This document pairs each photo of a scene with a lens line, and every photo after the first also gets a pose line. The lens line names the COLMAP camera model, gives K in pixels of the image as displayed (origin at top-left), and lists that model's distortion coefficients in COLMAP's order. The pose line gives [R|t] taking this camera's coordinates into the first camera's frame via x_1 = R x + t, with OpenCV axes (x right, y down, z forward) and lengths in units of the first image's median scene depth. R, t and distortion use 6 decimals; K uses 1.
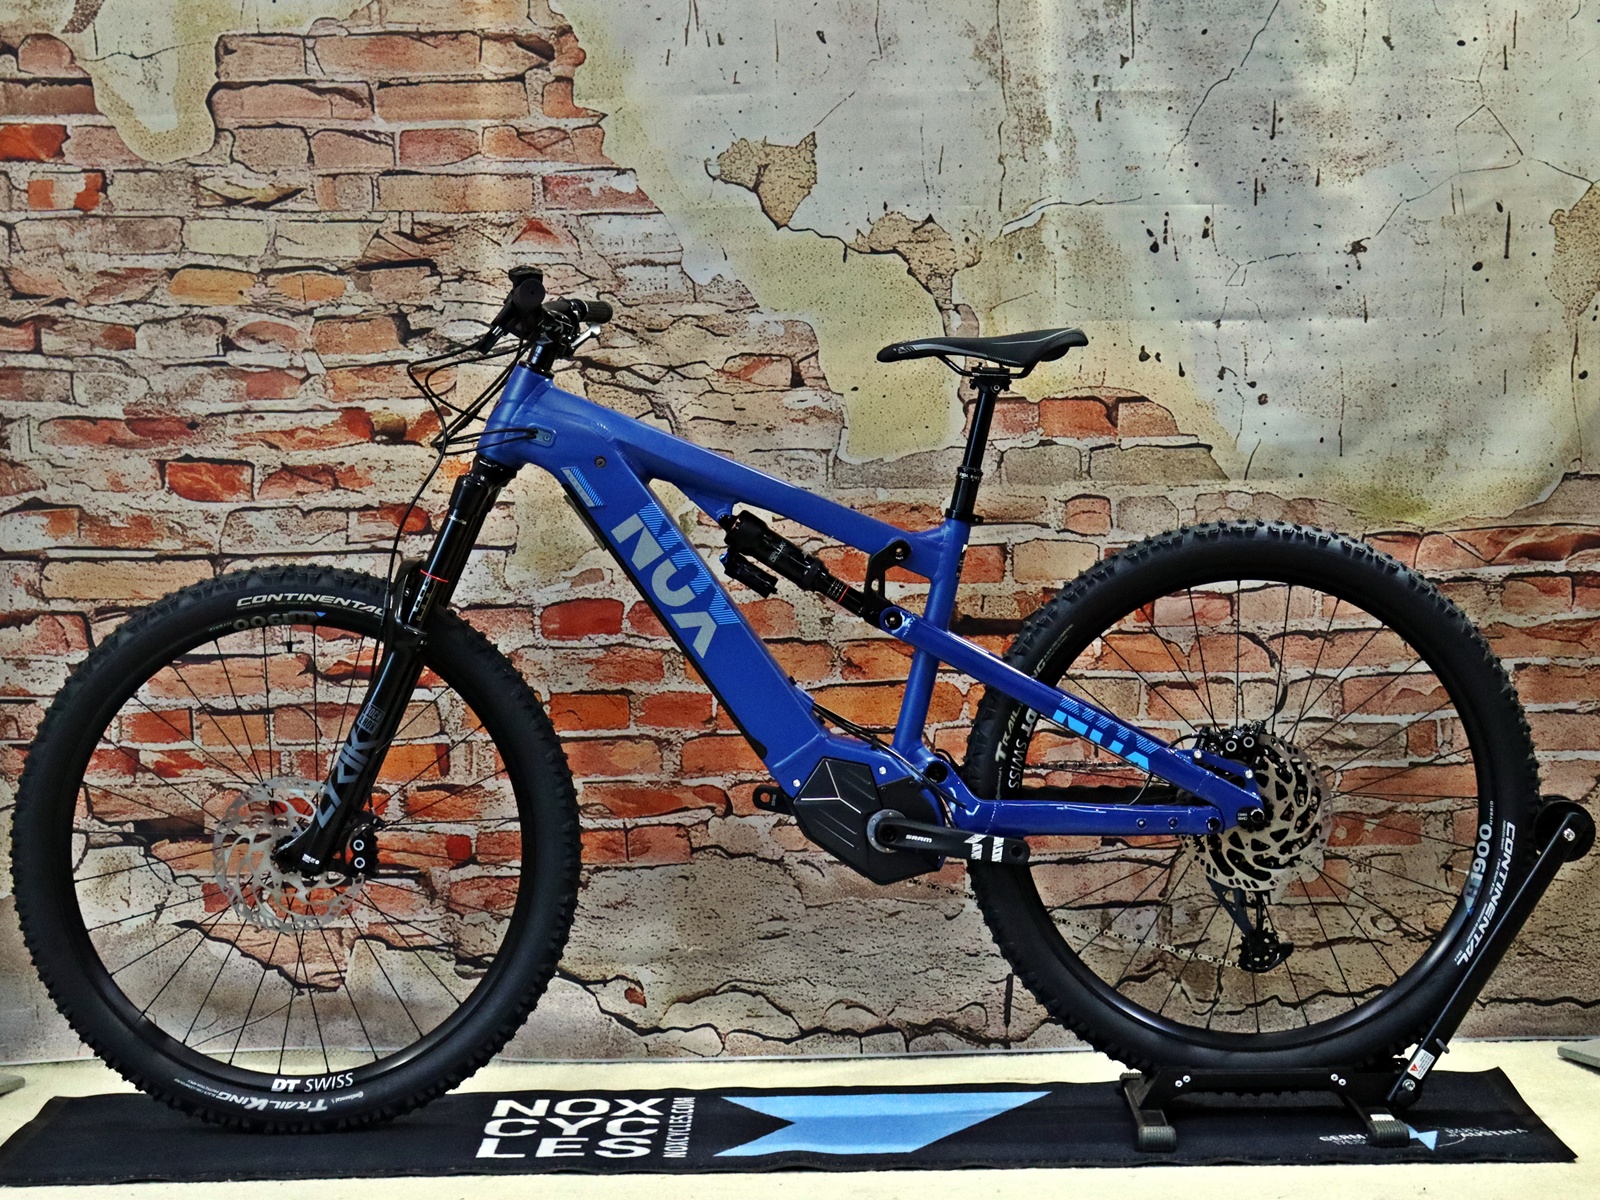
lens RADIAL K [[3471.2, 0, 761.9], [0, 3471.2, 483.5], [0, 0, 1]] dist [0.106300, 0.560471]
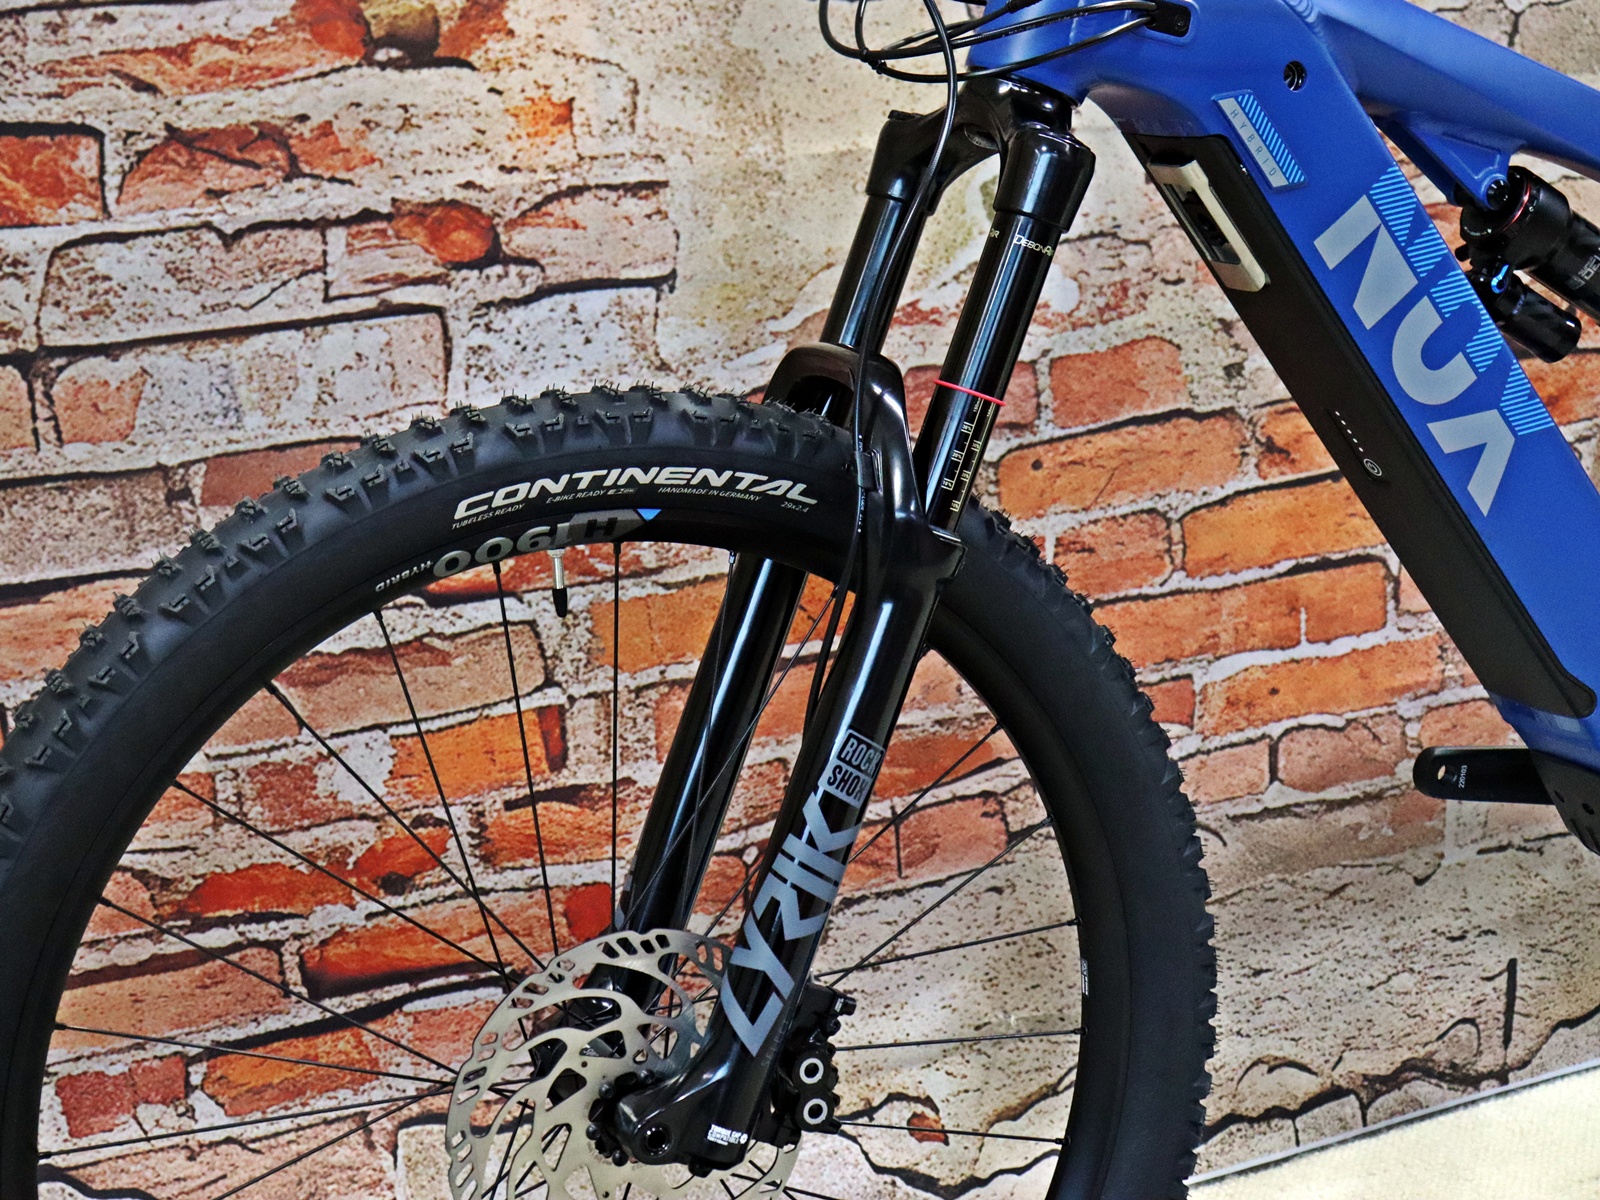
lens RADIAL K [[2893.5, 0, 716.9], [0, 2893.5, 599.7], [0, 0, 1]] dist [0.046208, 0.640215]
pose [[0.903169, -0.129122, 0.409406, -0.231535], [0.054160, 0.980345, 0.189711, -0.012909], [-0.425855, -0.149167, 0.892411, 0.643046]]
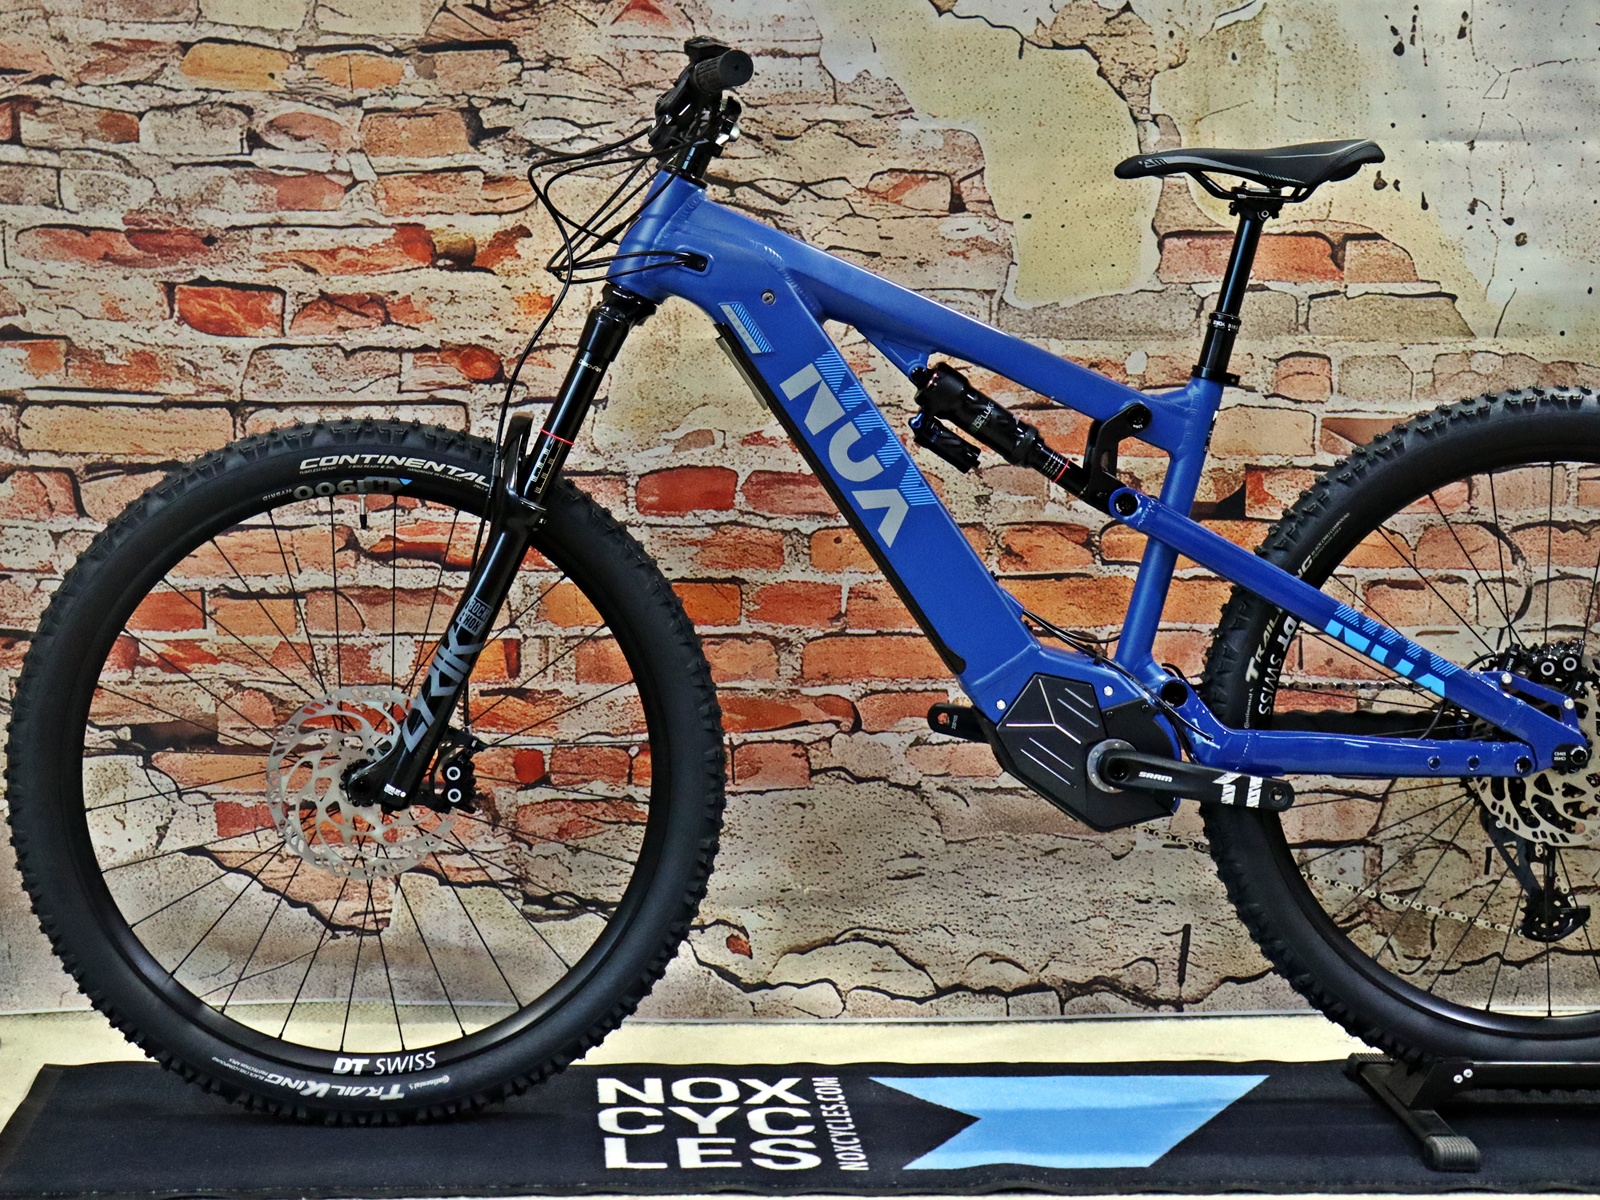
lens RADIAL K [[3244.0, 0, 714.1], [0, 3244.0, 586.7], [0, 0, 1]] dist [0.089787, 0.501225]
pose [[0.997386, 0.018000, 0.069984, -0.098459], [-0.023221, 0.996949, 0.074526, 0.004332], [-0.068429, -0.075956, 0.994760, 0.236514]]
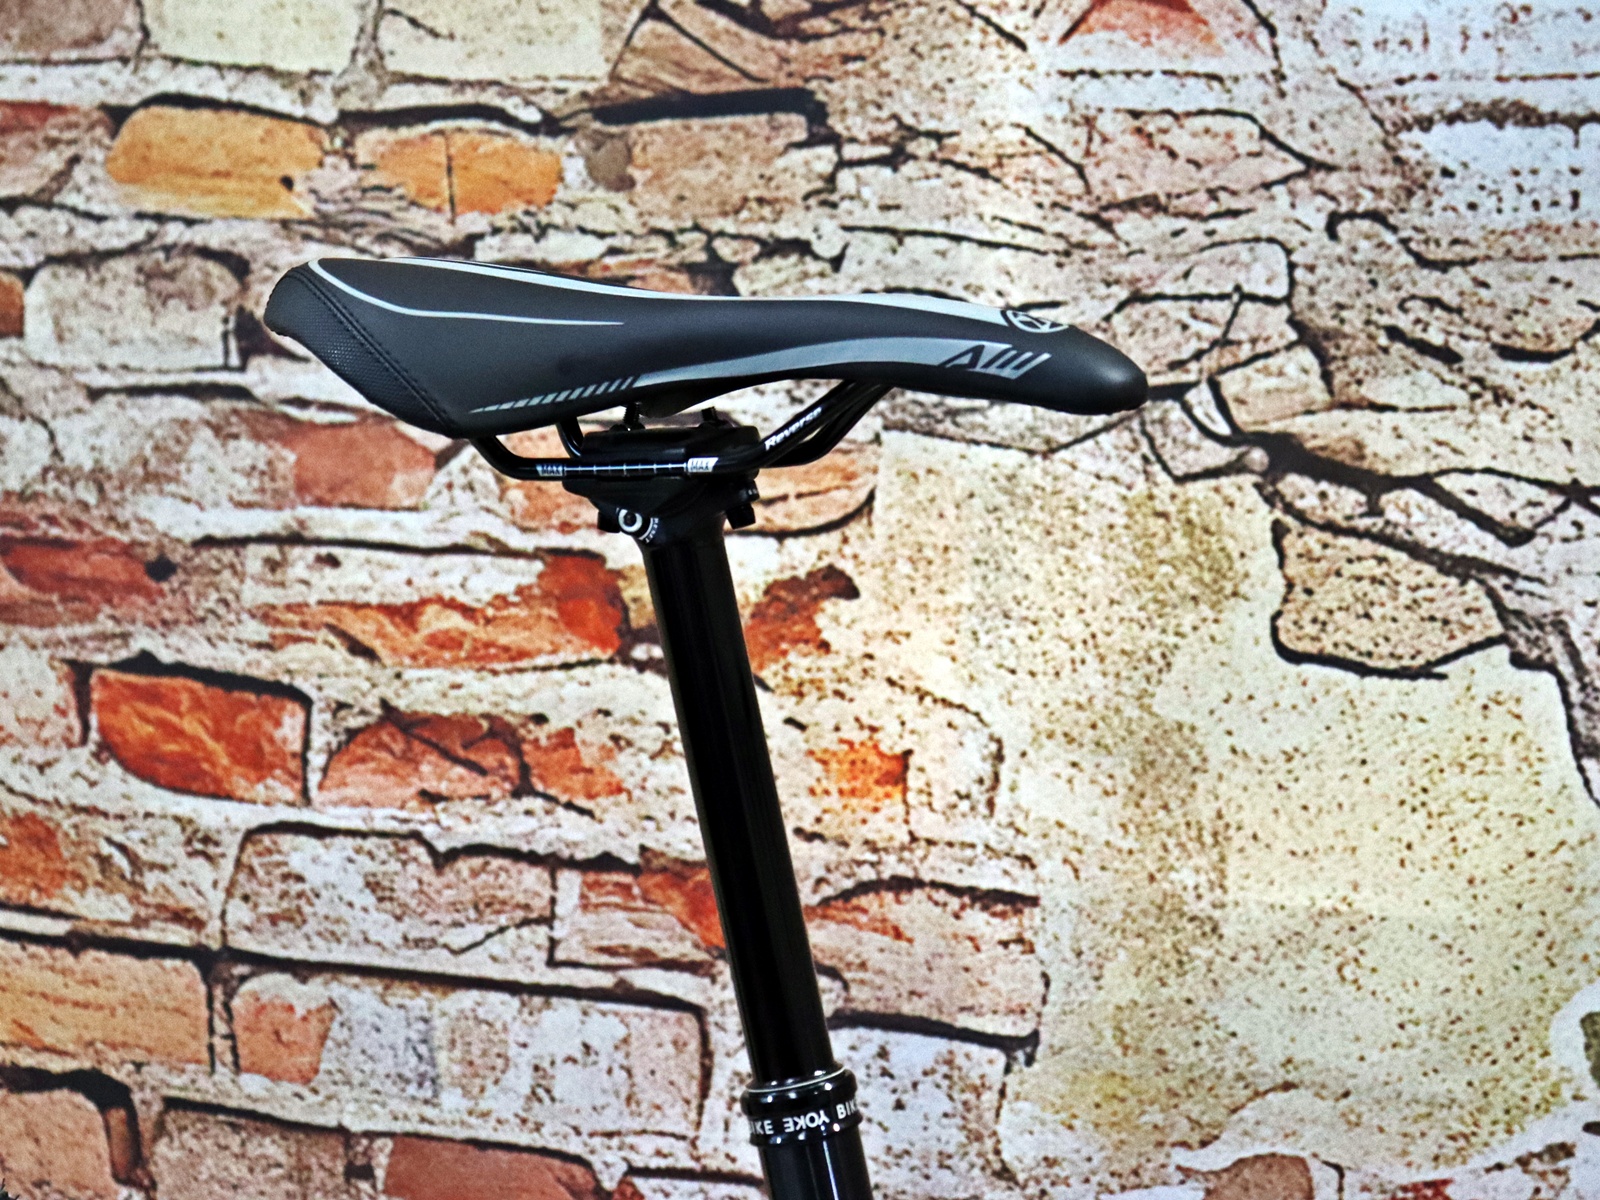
lens RADIAL K [[3433.0, 0, 776.2], [0, 3433.0, 470.4], [0, 0, 1]] dist [0.099670, -0.110668]
pose [[0.913069, 0.060506, -0.403291, 0.026901], [-0.034670, 0.996869, 0.071066, -0.052431], [0.406328, -0.050907, 0.912308, 0.718845]]
